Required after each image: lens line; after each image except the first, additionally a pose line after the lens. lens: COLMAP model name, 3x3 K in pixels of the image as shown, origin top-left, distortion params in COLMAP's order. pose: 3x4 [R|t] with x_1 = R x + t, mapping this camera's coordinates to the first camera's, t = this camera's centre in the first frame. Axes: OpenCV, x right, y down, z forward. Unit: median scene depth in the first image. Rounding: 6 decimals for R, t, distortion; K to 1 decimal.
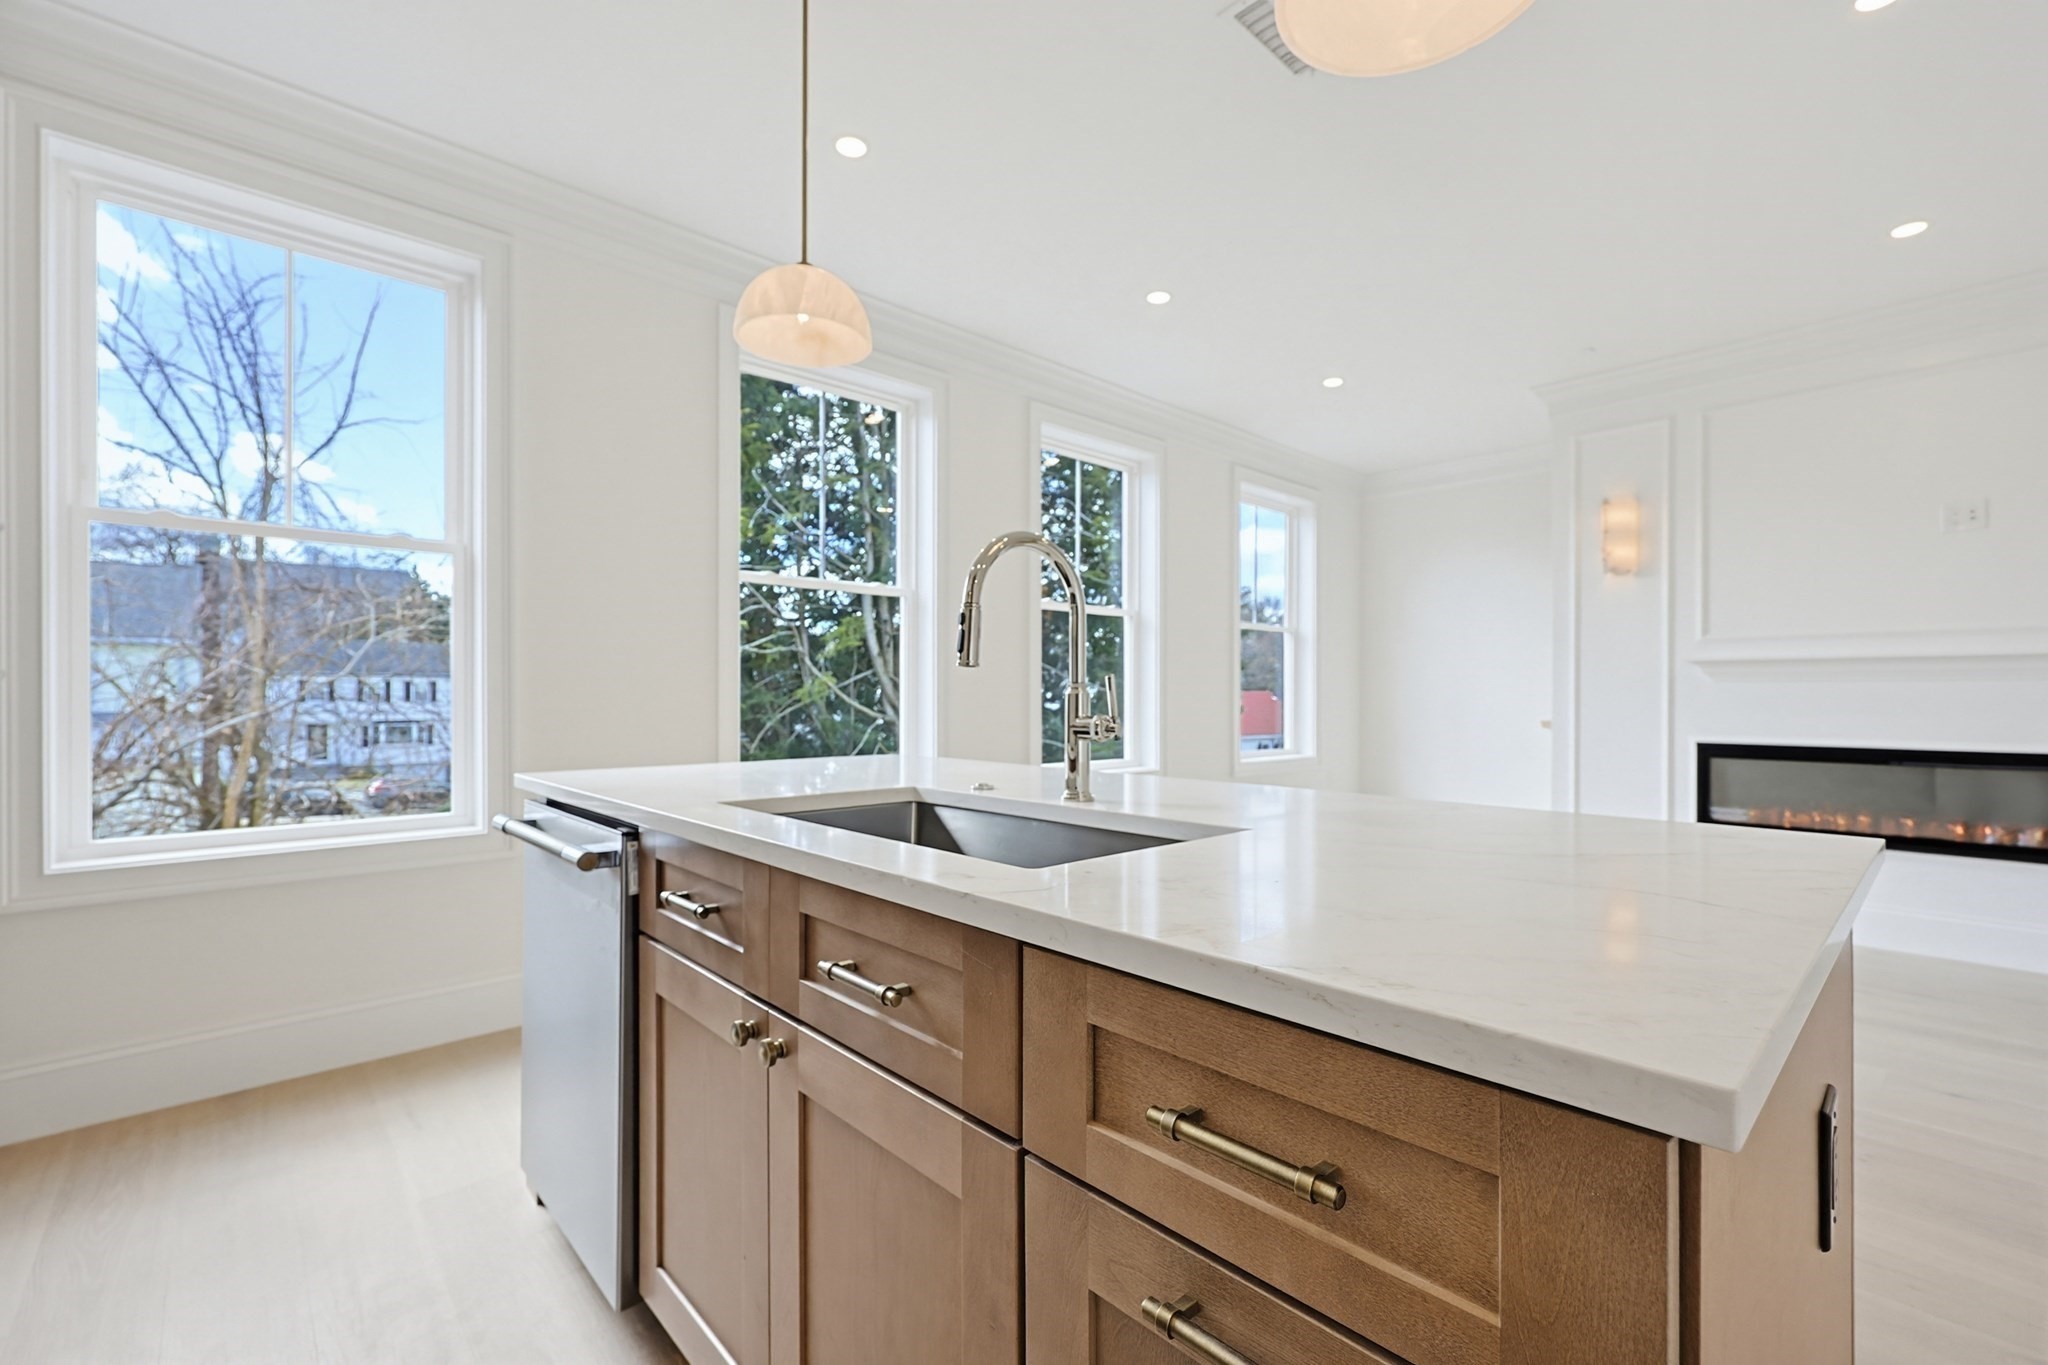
lens RADIAL K [[873.8, 0, 1025.6], [0, 873.8, 697.1], [0, 0, 1]] dist [0.000701, 0.000246]
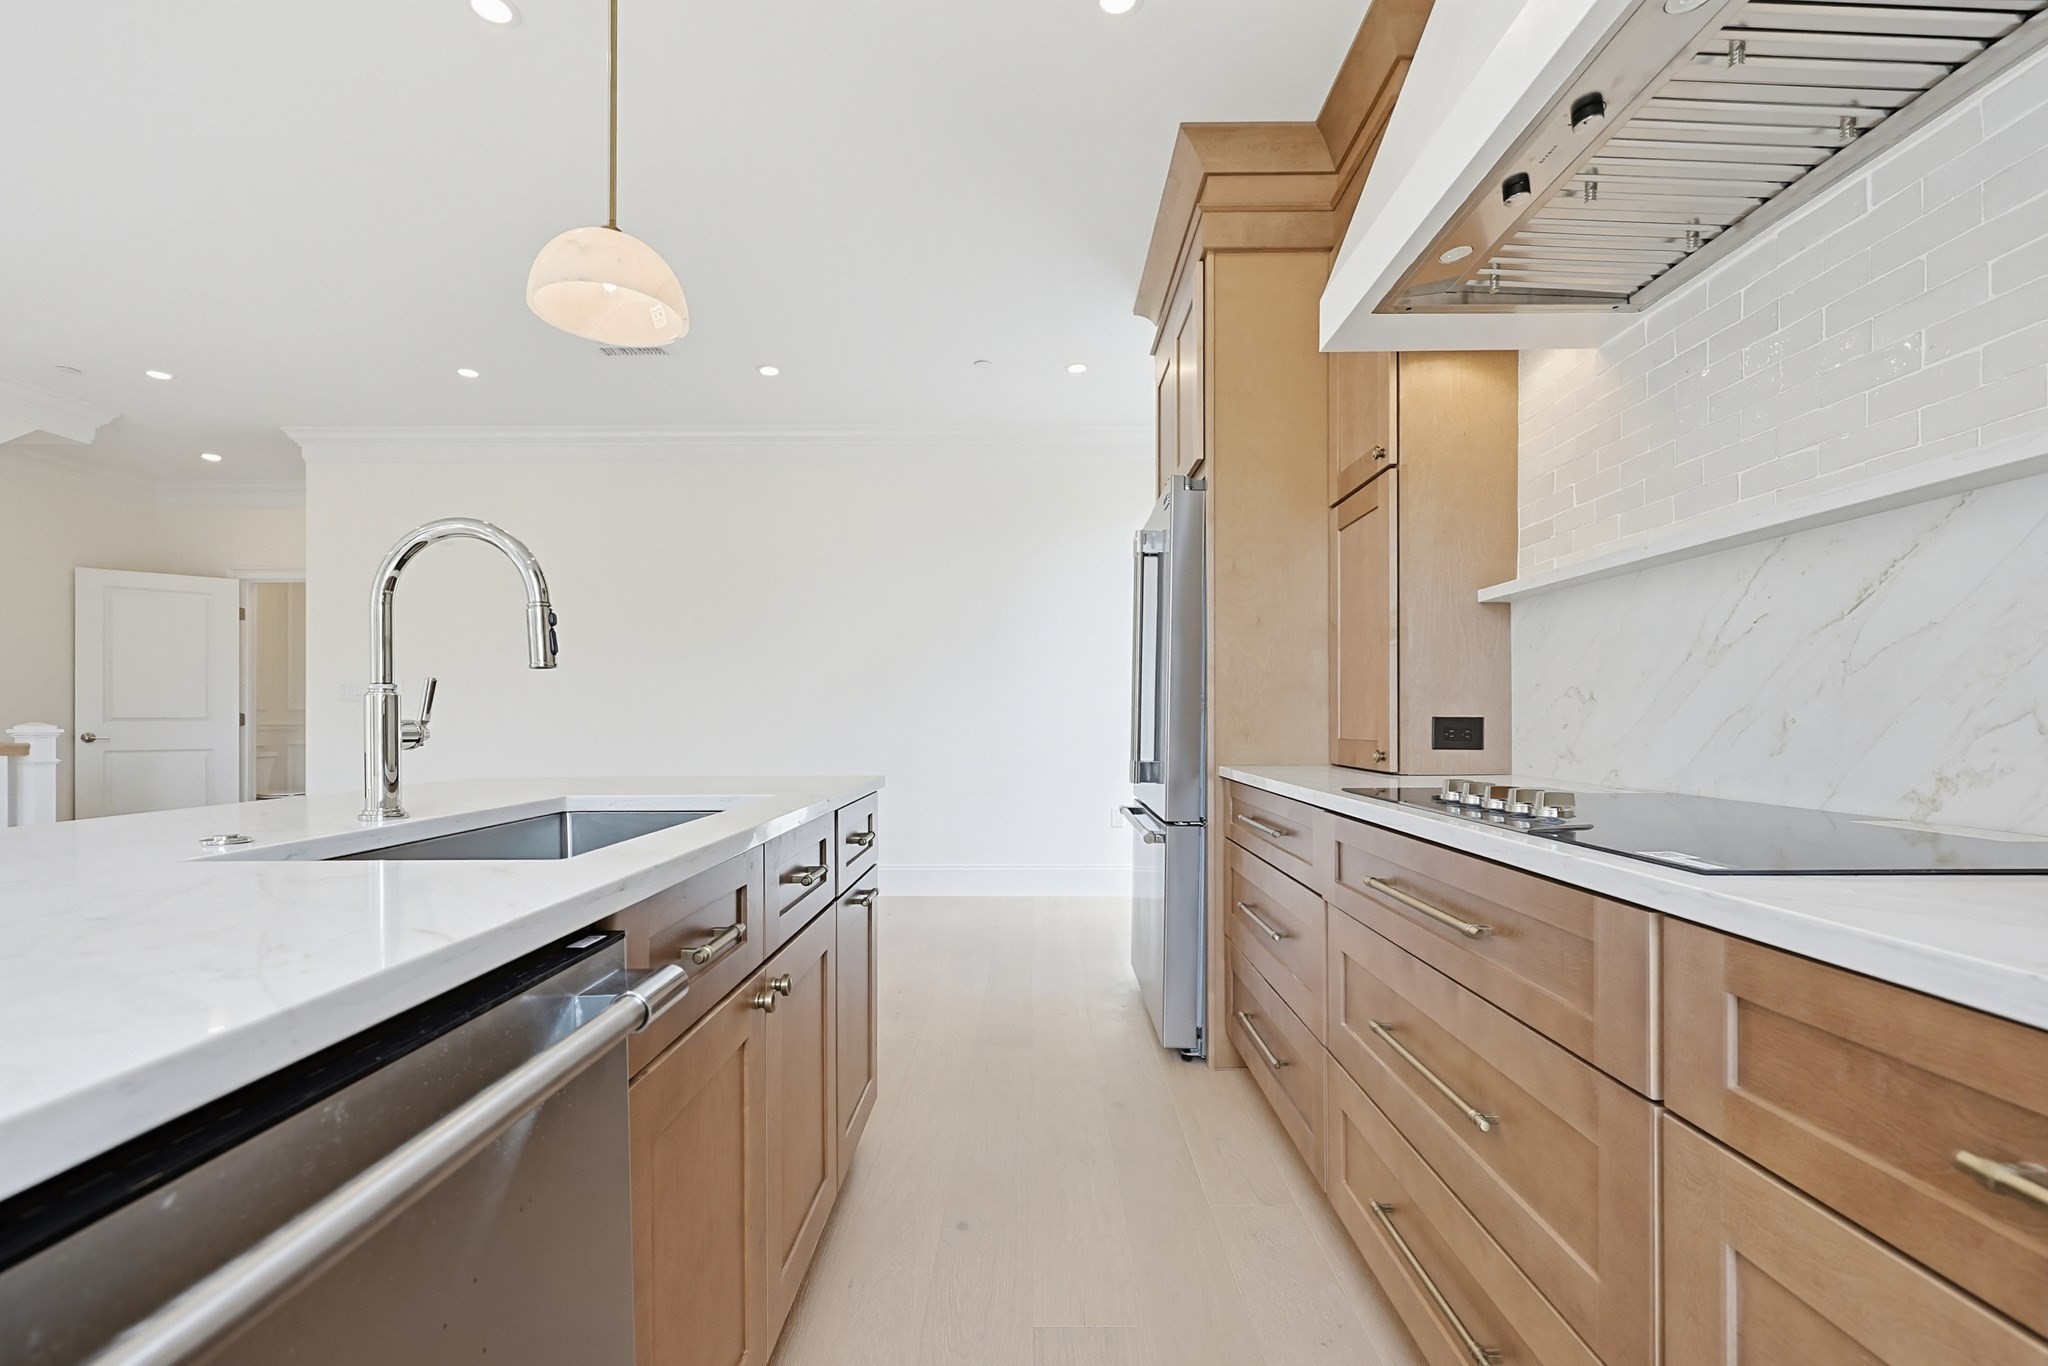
lens RADIAL K [[882.4, 0, 1023.1], [0, 882.4, 720.6], [0, 0, 1]] dist [0.000479, 0.000169]
pose [[-0.727175, -0.002100, 0.686449, -0.237106], [0.000469, 0.999994, 0.003557, 0.004472], [-0.686452, 0.002909, -0.727169, 0.285217]]
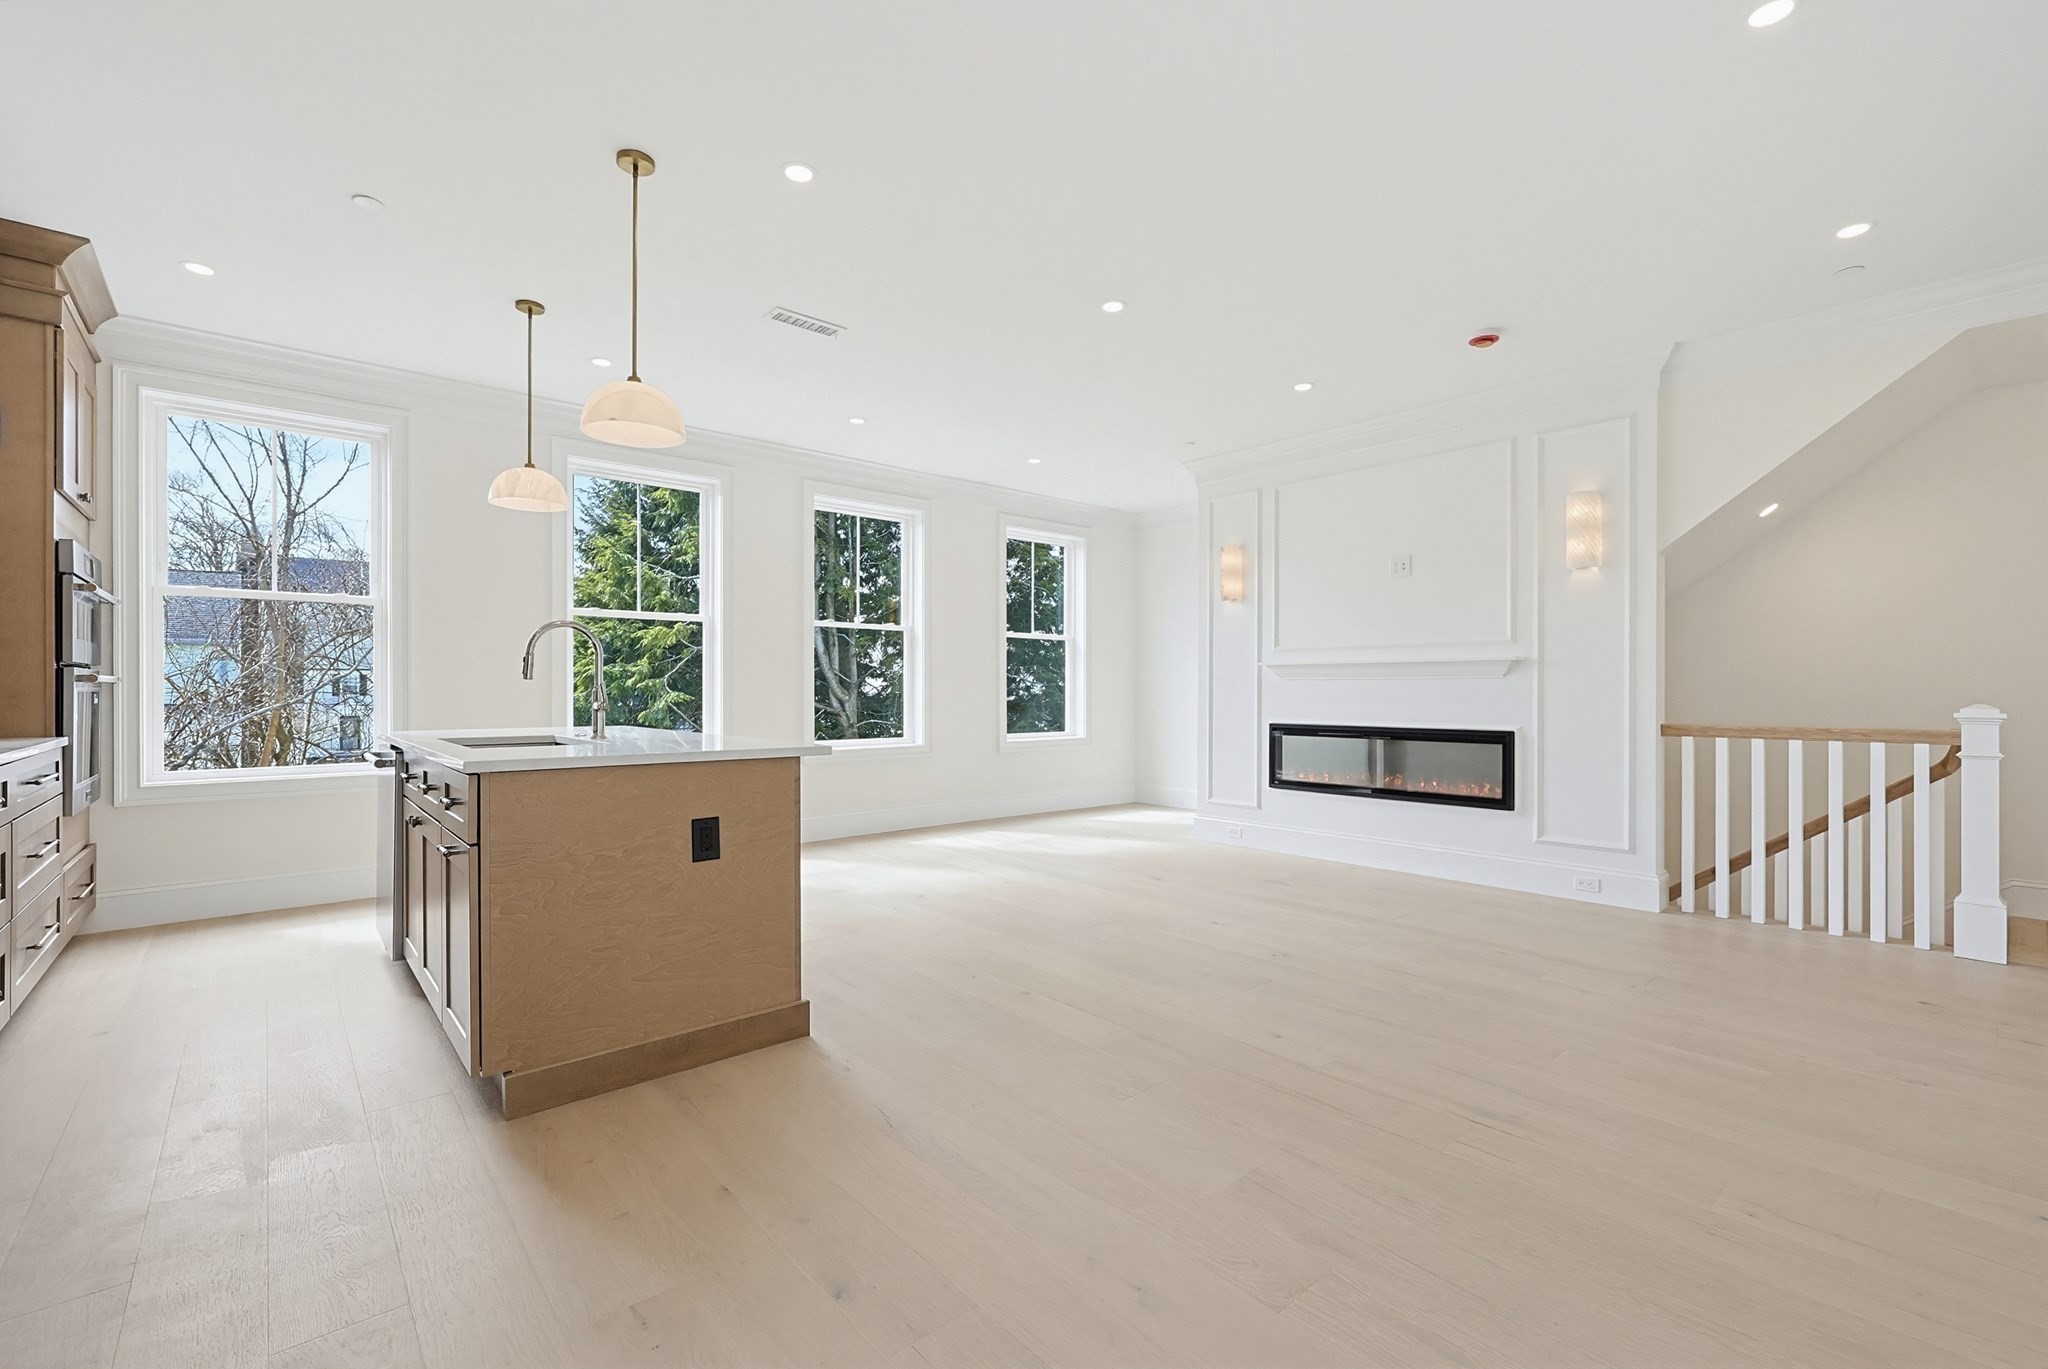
lens RADIAL K [[876.3, 0, 1027.1], [0, 876.3, 687.6], [0, 0, 1]] dist [-0.002467, -0.000282]
pose [[0.999638, -0.000782, -0.026890, 0.286269], [0.000718, 0.999997, -0.002407, -0.001413], [0.026892, 0.002387, 0.999635, -0.283991]]
